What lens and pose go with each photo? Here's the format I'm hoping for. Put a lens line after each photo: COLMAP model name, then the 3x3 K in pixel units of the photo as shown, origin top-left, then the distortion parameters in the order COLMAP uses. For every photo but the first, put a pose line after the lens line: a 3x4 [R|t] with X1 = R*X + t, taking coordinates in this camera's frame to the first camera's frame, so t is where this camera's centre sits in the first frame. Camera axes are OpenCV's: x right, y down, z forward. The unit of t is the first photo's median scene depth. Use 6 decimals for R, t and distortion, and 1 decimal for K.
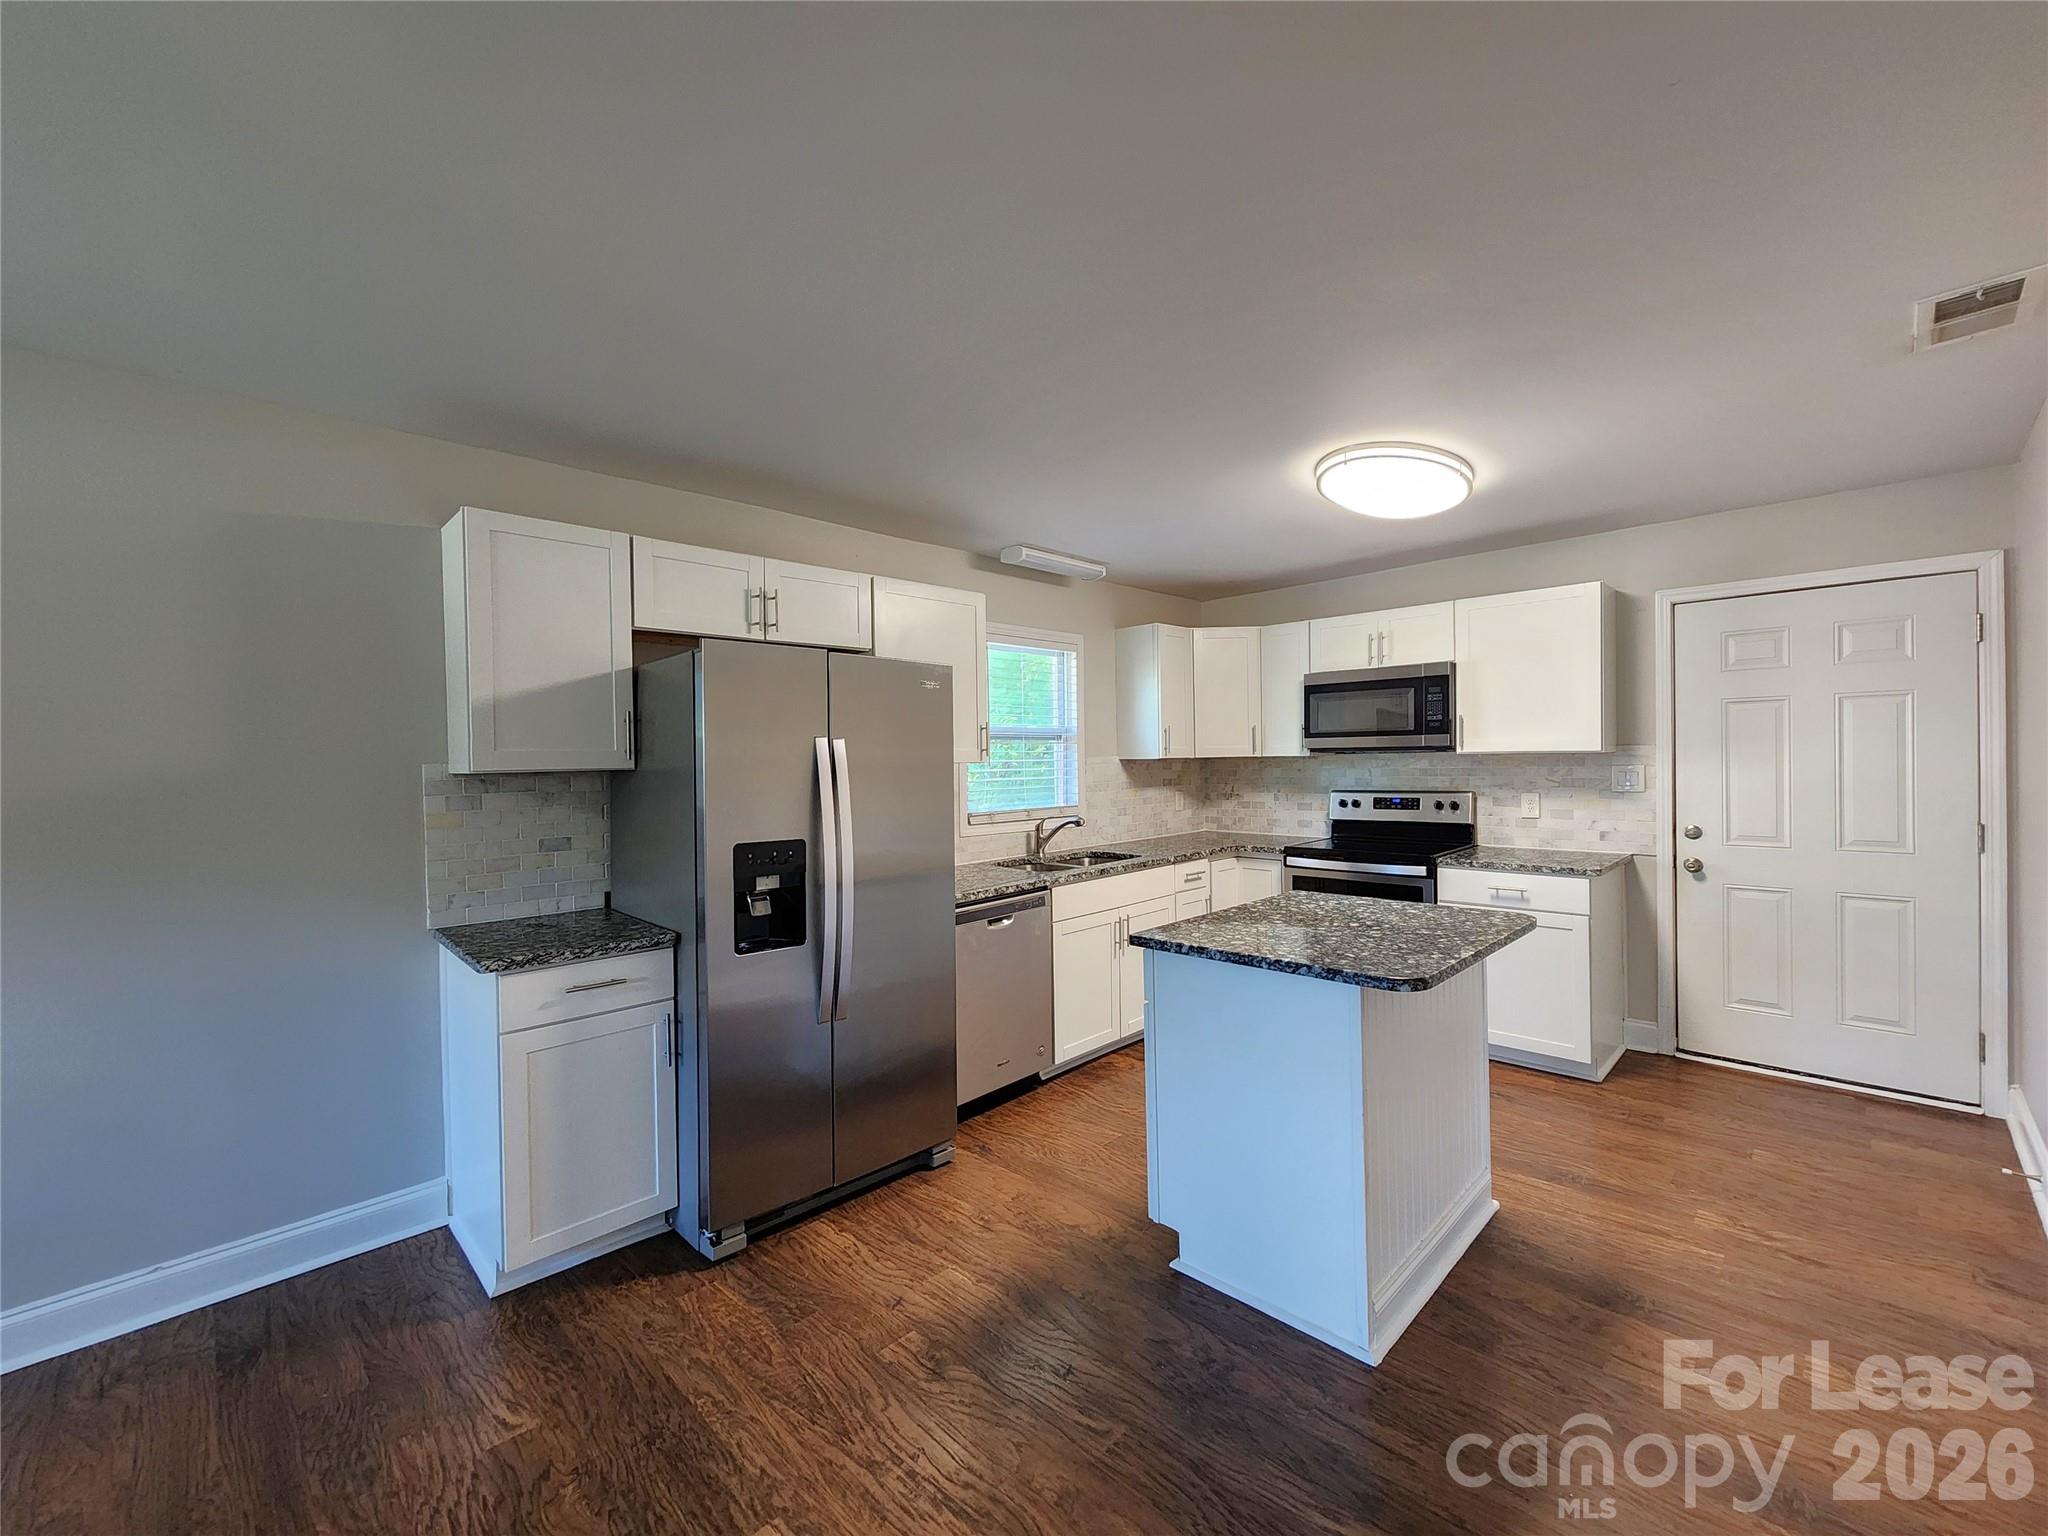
lens RADIAL K [[834.5, 0, 1029.1], [0, 834.5, 763.3], [0, 0, 1]] dist [0.000644, -0.002583]
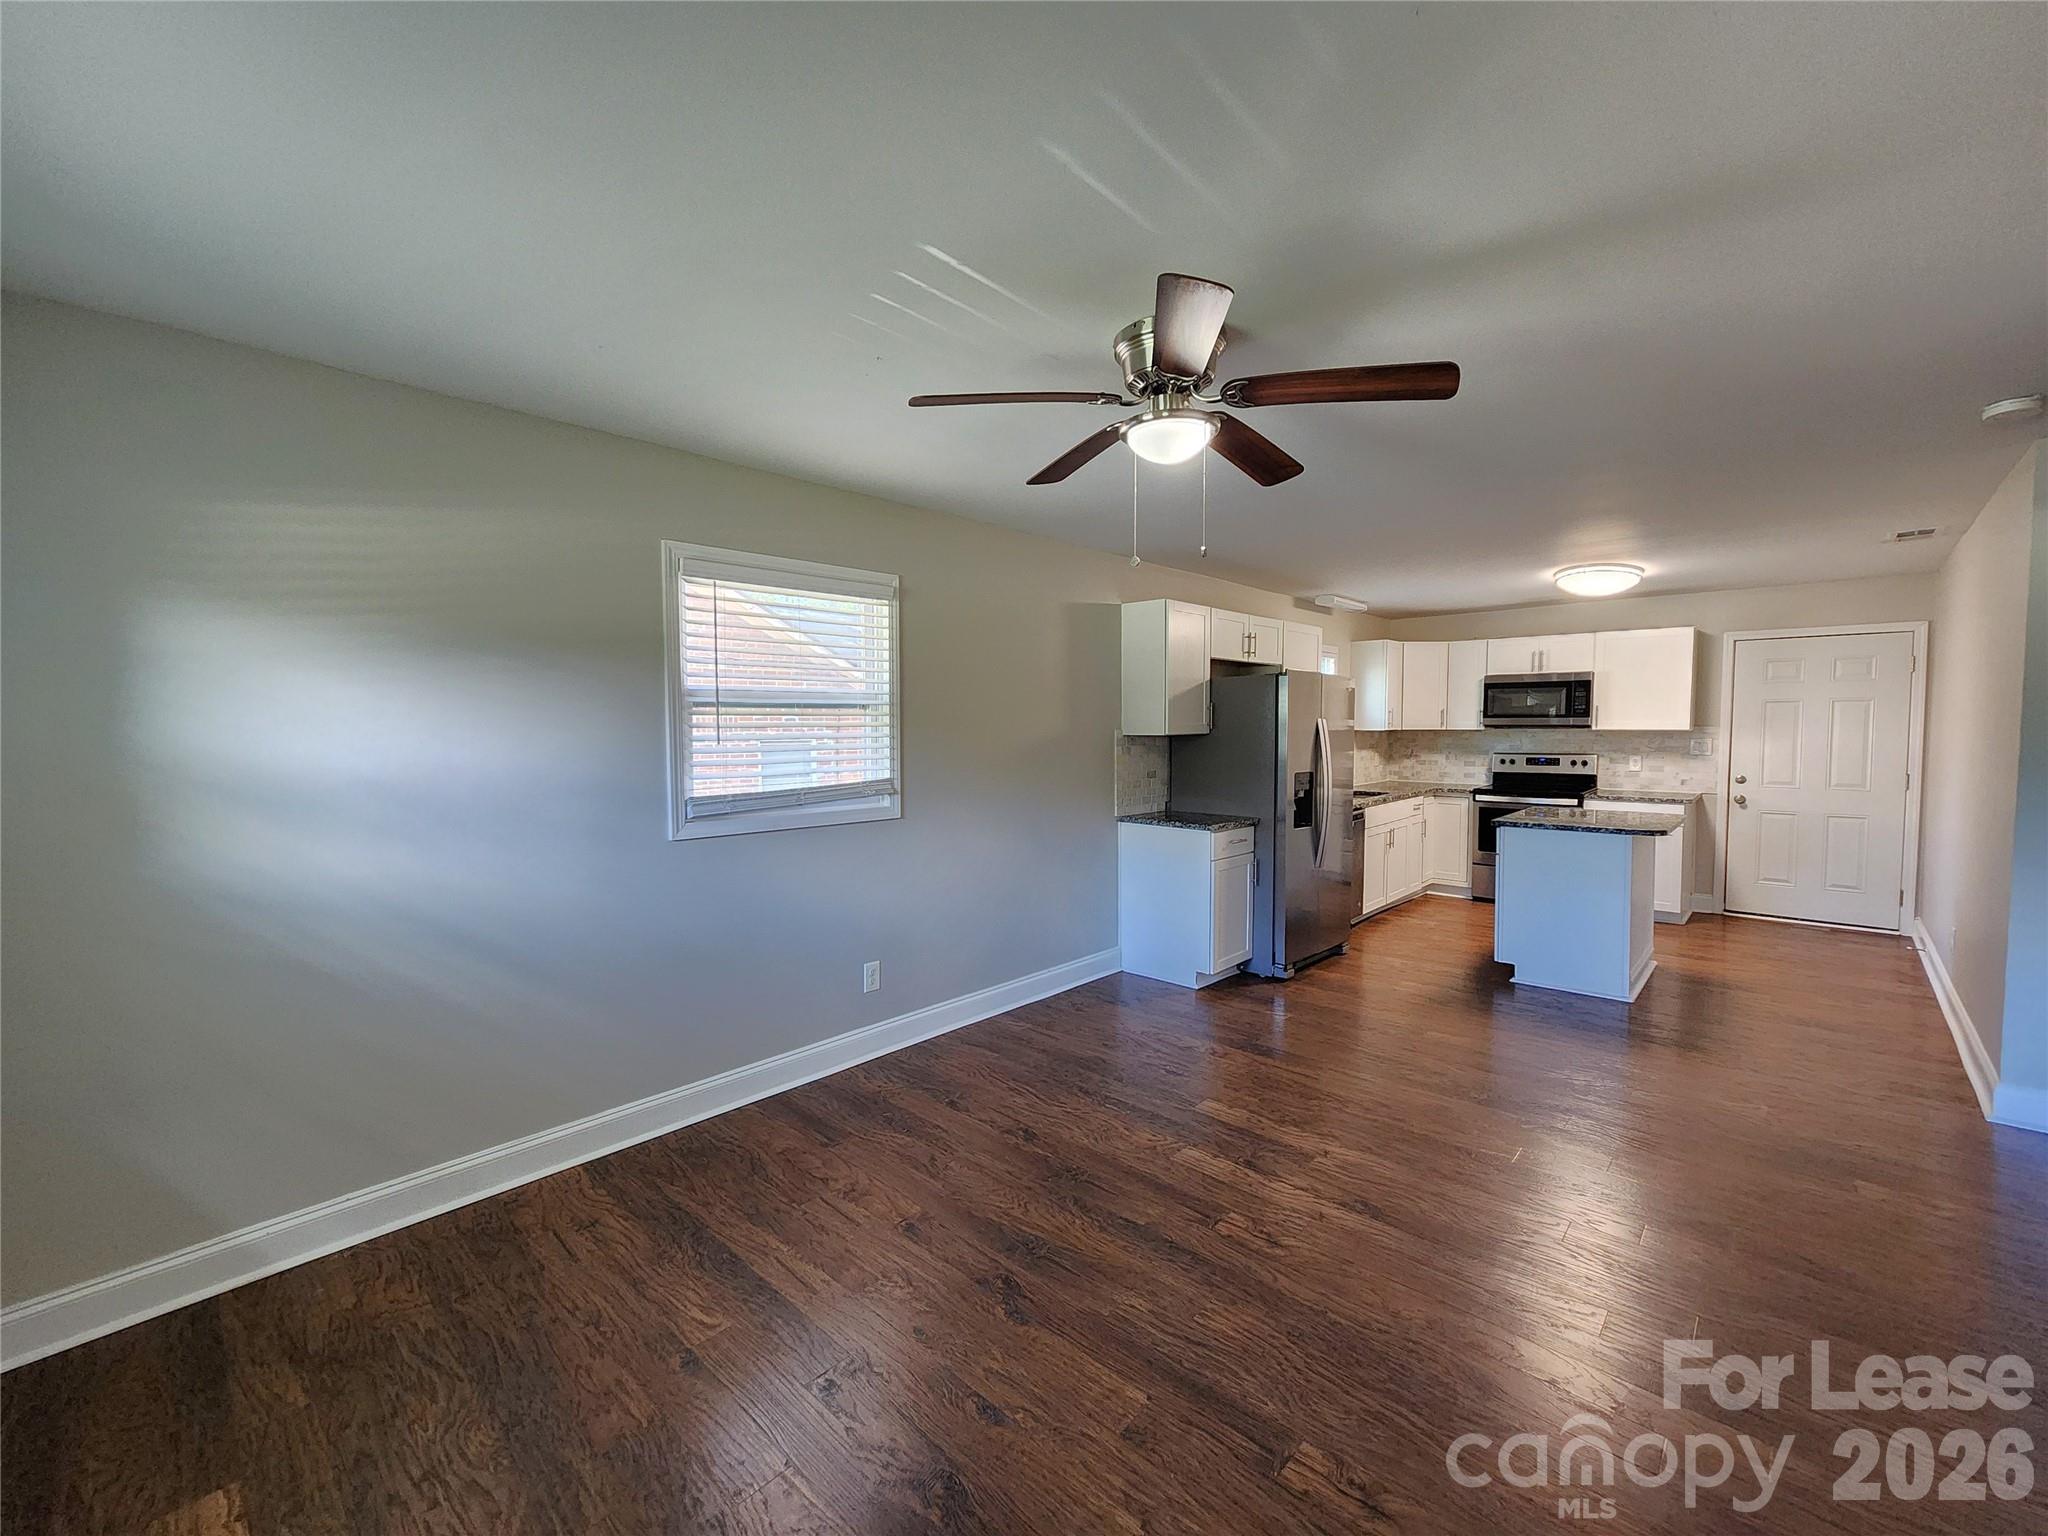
lens RADIAL K [[849.3, 0, 1026.9], [0, 849.3, 764.1], [0, 0, 1]] dist [0.000082, -0.000053]
pose [[0.999275, 0.011751, 0.036224, -0.631731], [-0.013290, 0.999005, 0.042567, -0.001113], [-0.035687, -0.043017, 0.998437, -0.585952]]
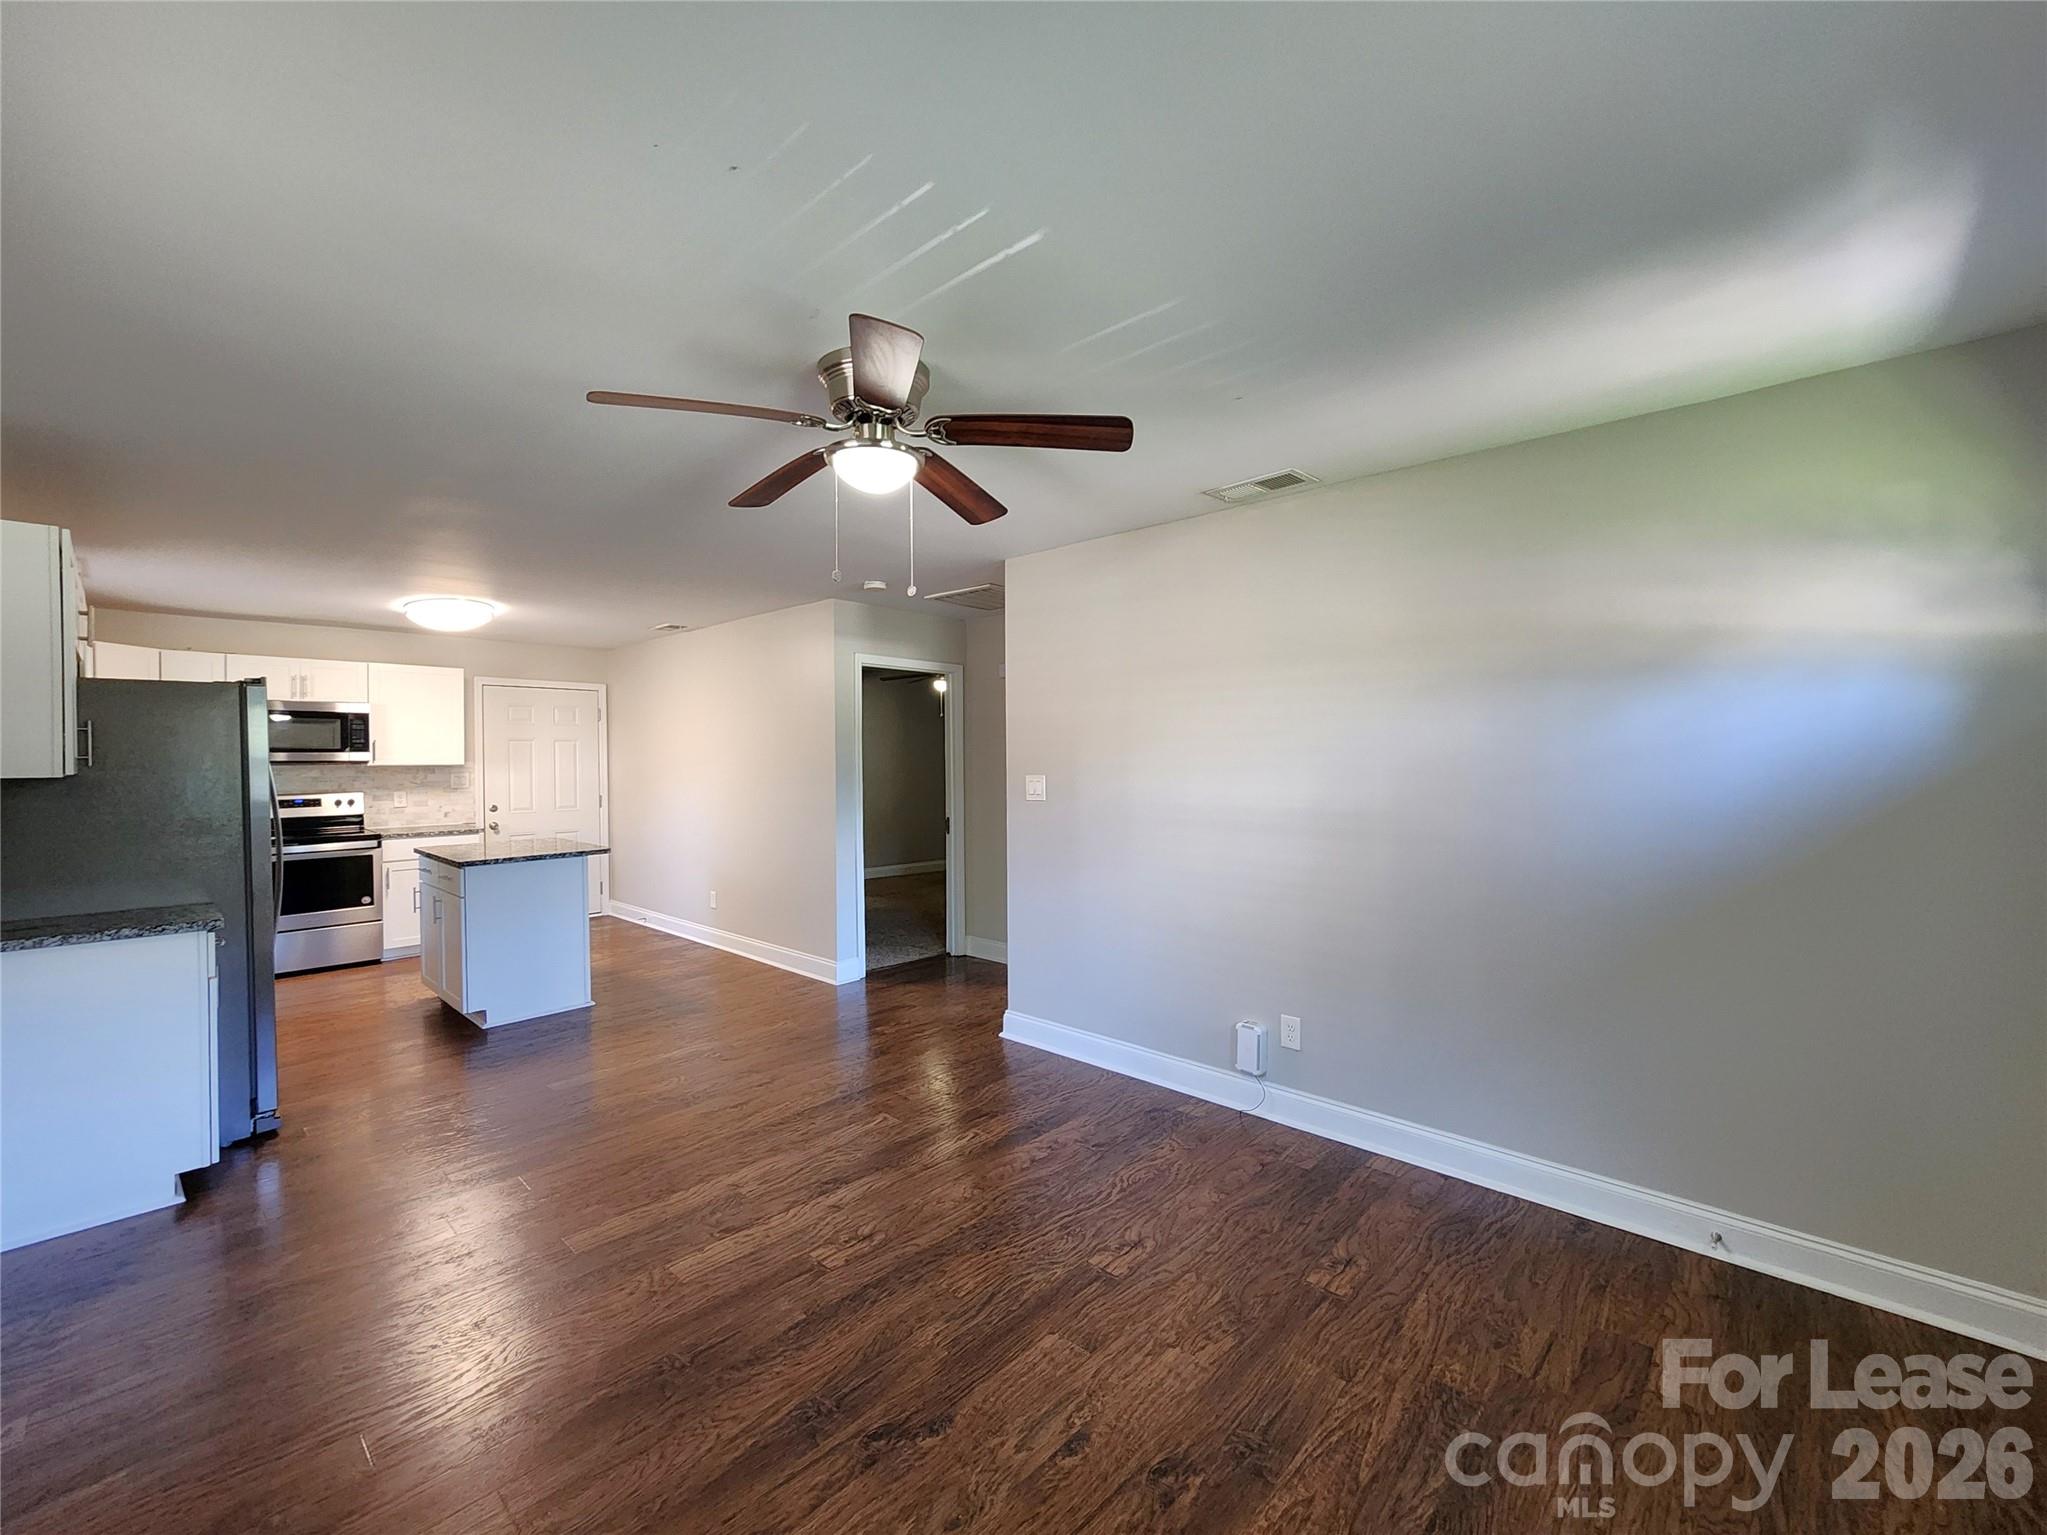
lens RADIAL K [[848.9, 0, 1026.4], [0, 848.9, 763.6], [0, 0, 1]] dist [0.000082, -0.000053]
pose [[-0.036701, 0.004756, 0.999315, -1.072277], [0.011890, 0.999920, -0.004322, 0.004880], [-0.999256, 0.011724, -0.036755, -0.119069]]
